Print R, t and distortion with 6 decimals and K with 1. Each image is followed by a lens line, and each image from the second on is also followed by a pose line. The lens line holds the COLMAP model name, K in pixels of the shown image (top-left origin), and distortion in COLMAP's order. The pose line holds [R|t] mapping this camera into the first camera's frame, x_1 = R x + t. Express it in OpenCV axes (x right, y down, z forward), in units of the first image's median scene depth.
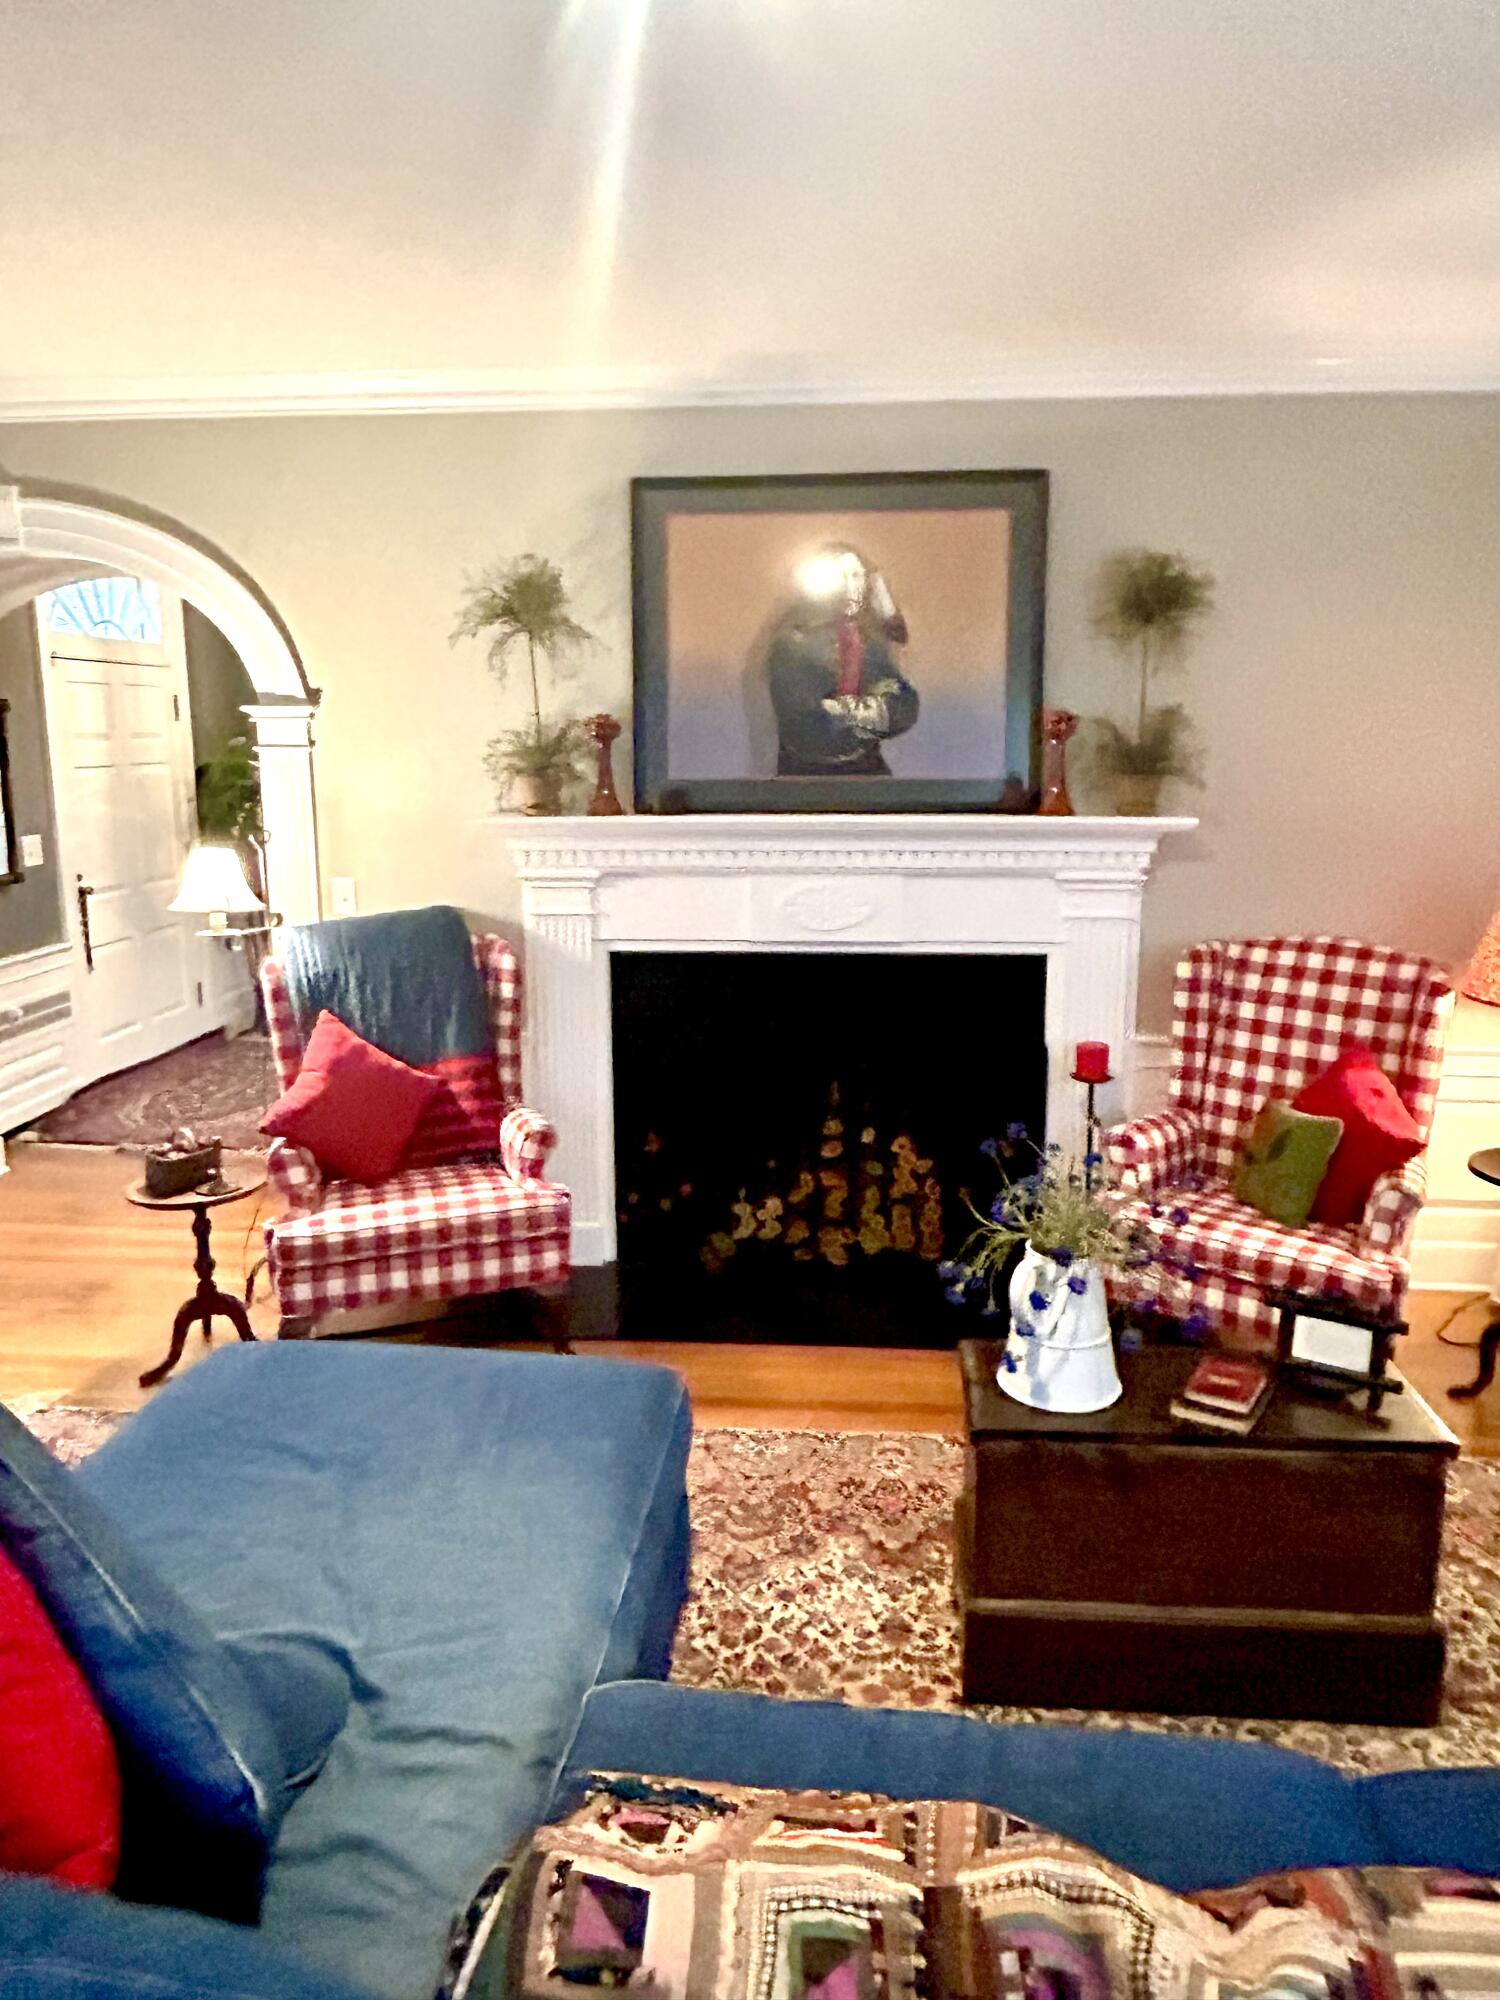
lens RADIAL K [[1362.4, 0, 744.5], [0, 1362.4, 973.6], [0, 0, 1]] dist [-0.001913, -0.011911]
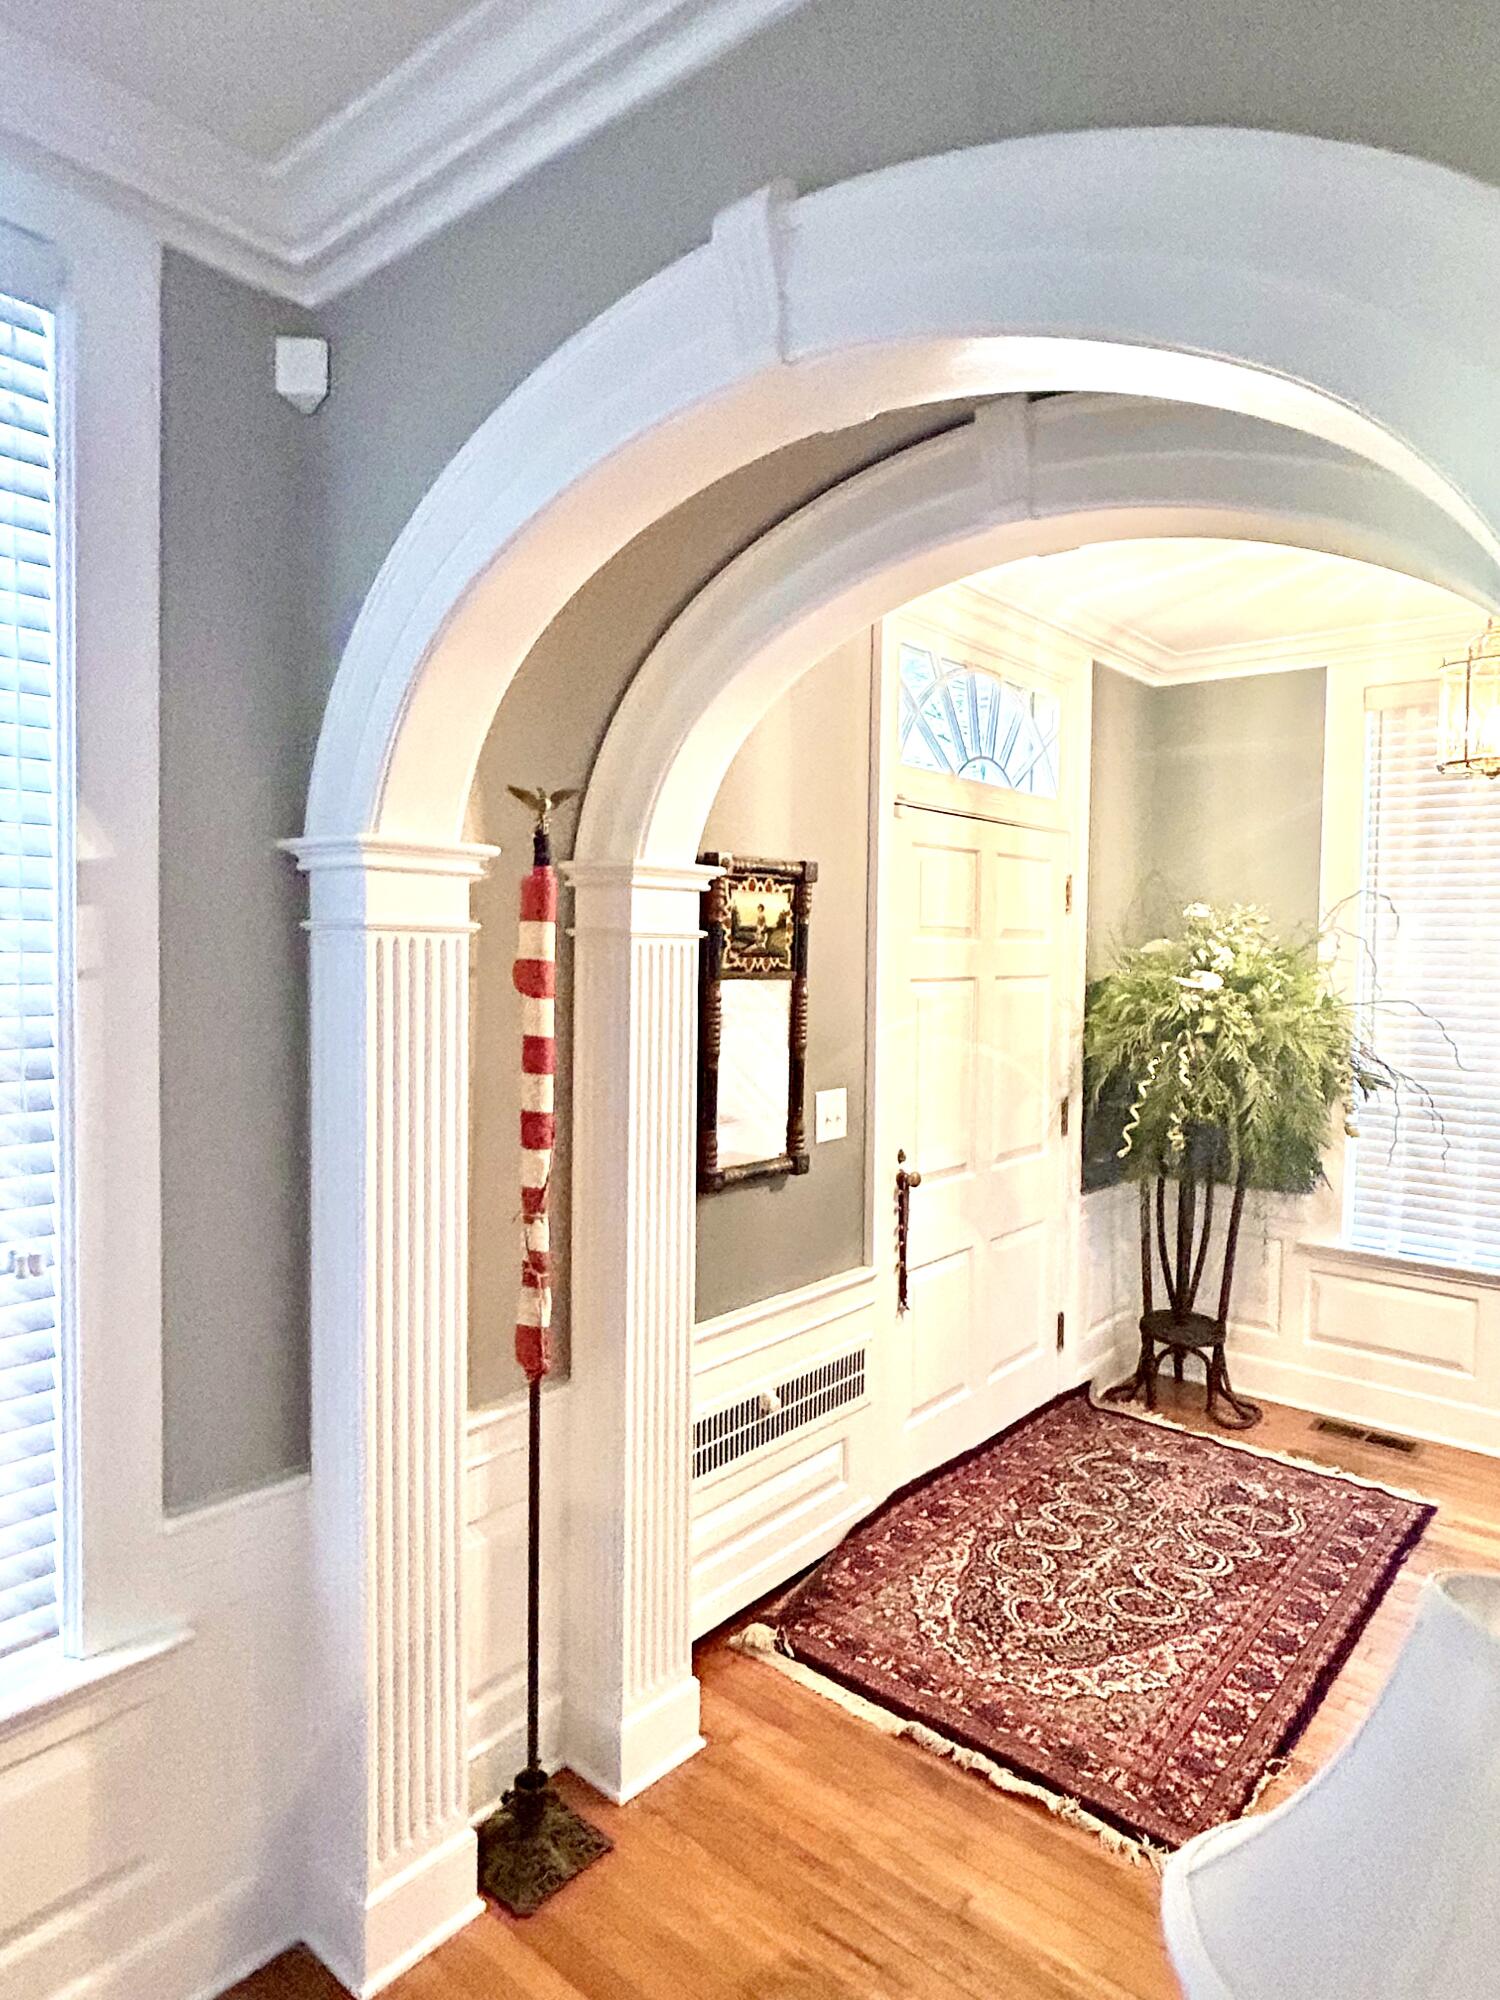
lens RADIAL K [[1189.1, 0, 761.7], [0, 1189.1, 992.6], [0, 0, 1]] dist [-0.008038, 0.004716]
pose [[0.823680, 0.039524, -0.565676, -0.358359], [-0.117818, 0.987727, -0.102543, -0.120413], [0.554680, 0.151110, 0.818227, 0.767033]]
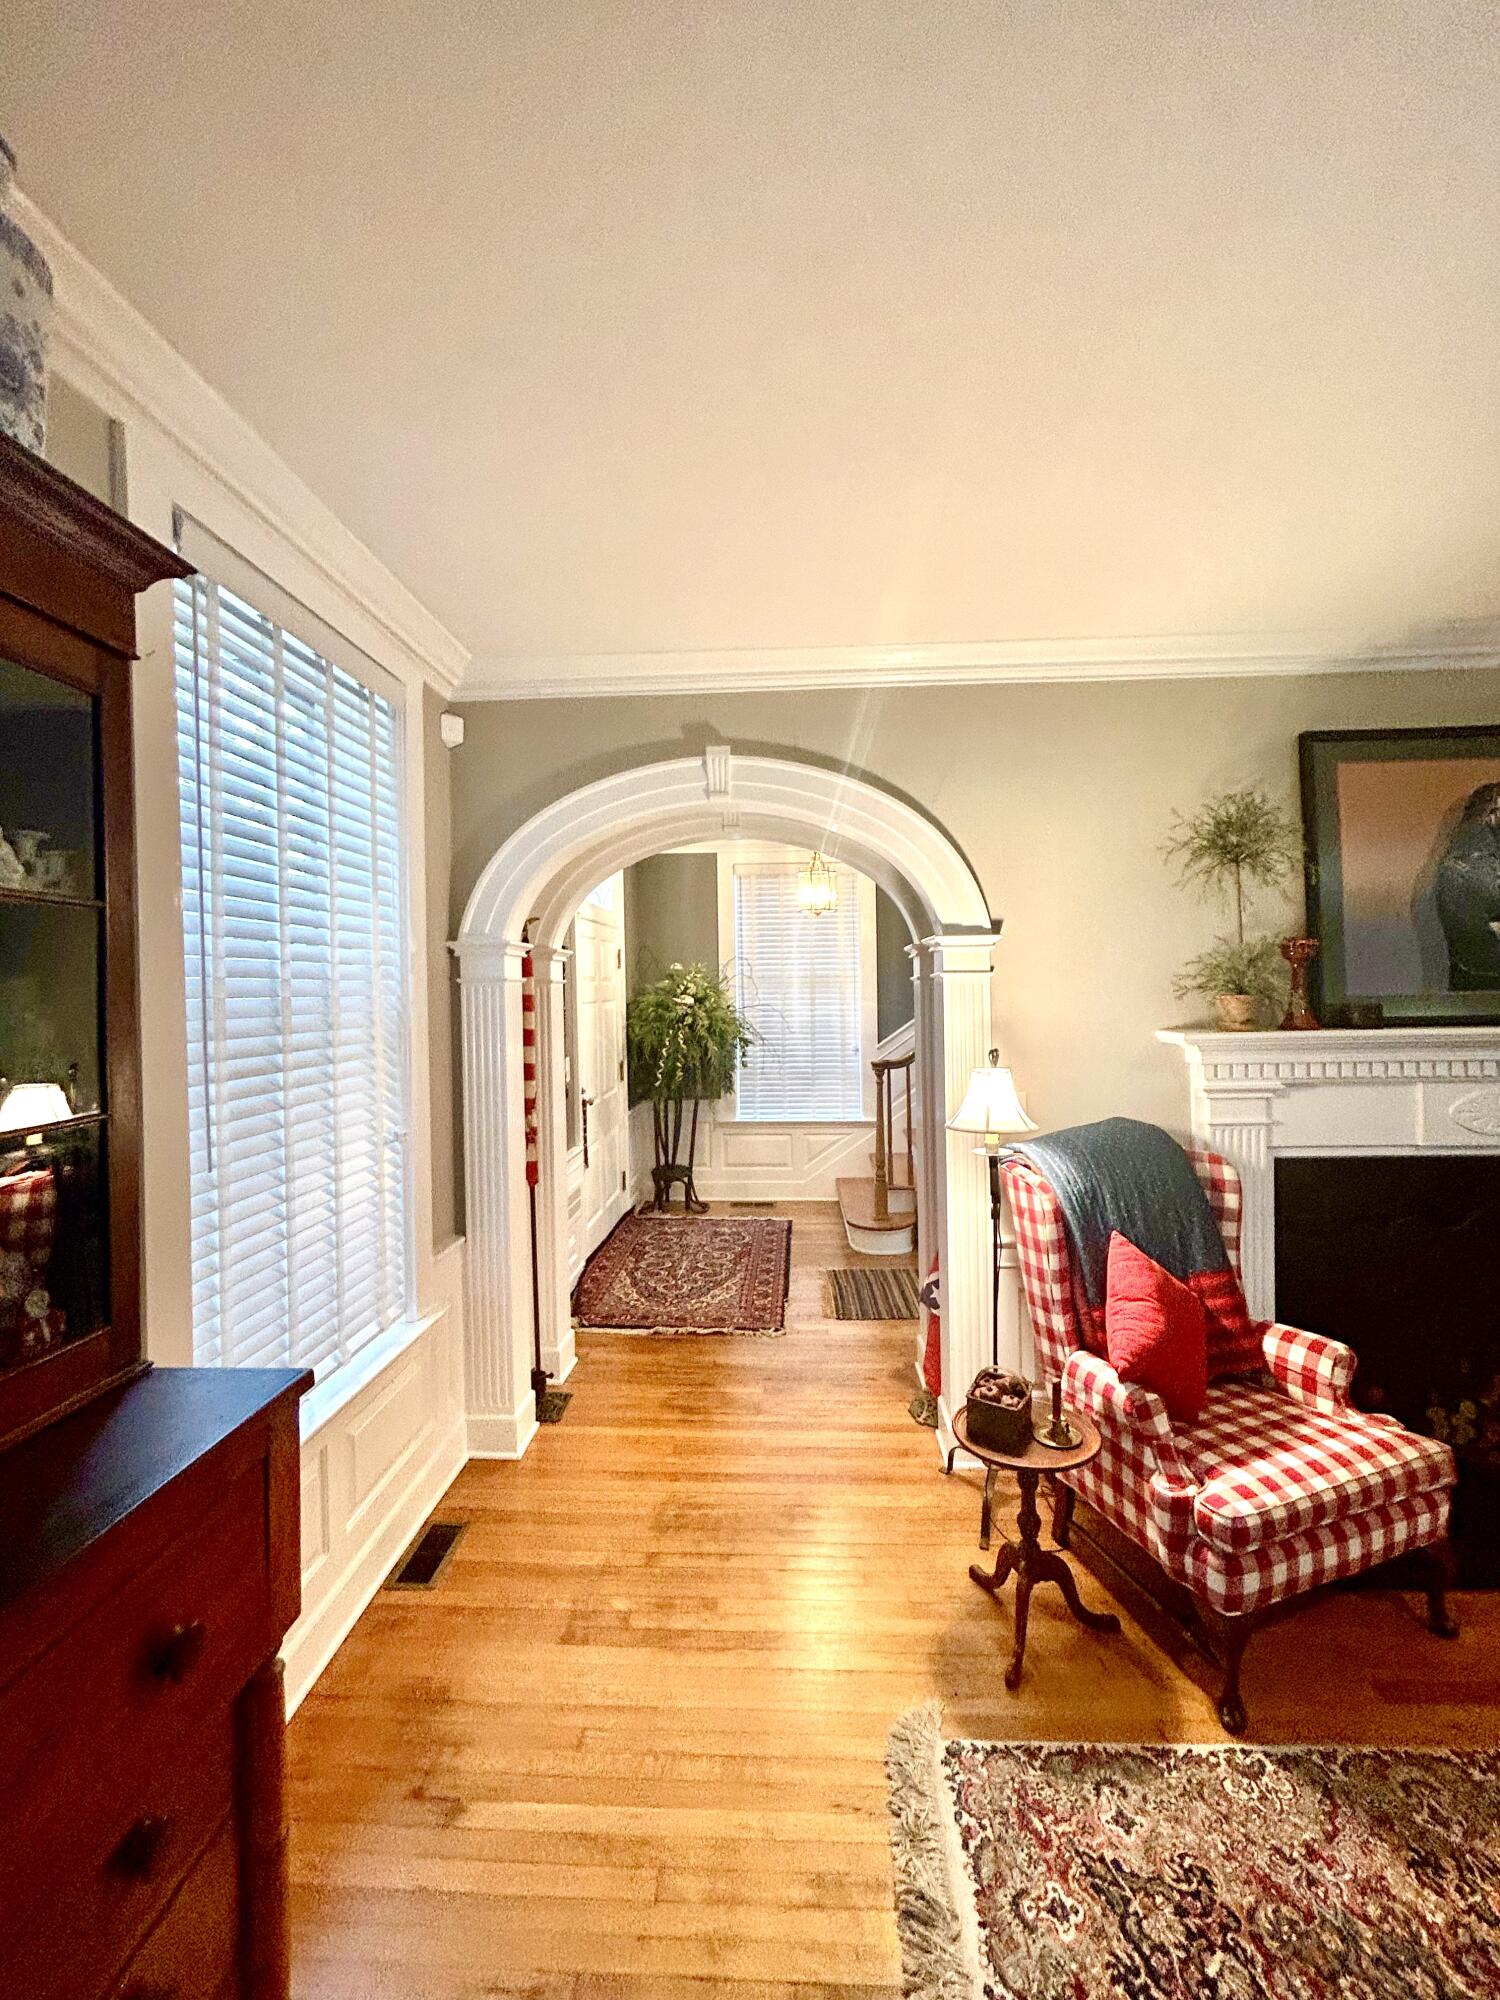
lens RADIAL K [[833.4, 0, 746.4], [0, 833.4, 991.8], [0, 0, 1]] dist [0.001748, 0.000041]
pose [[0.999321, -0.013235, 0.034397, -0.541723], [0.018930, 0.985106, -0.170904, -0.041123], [-0.031623, 0.171439, 0.984687, 0.354716]]
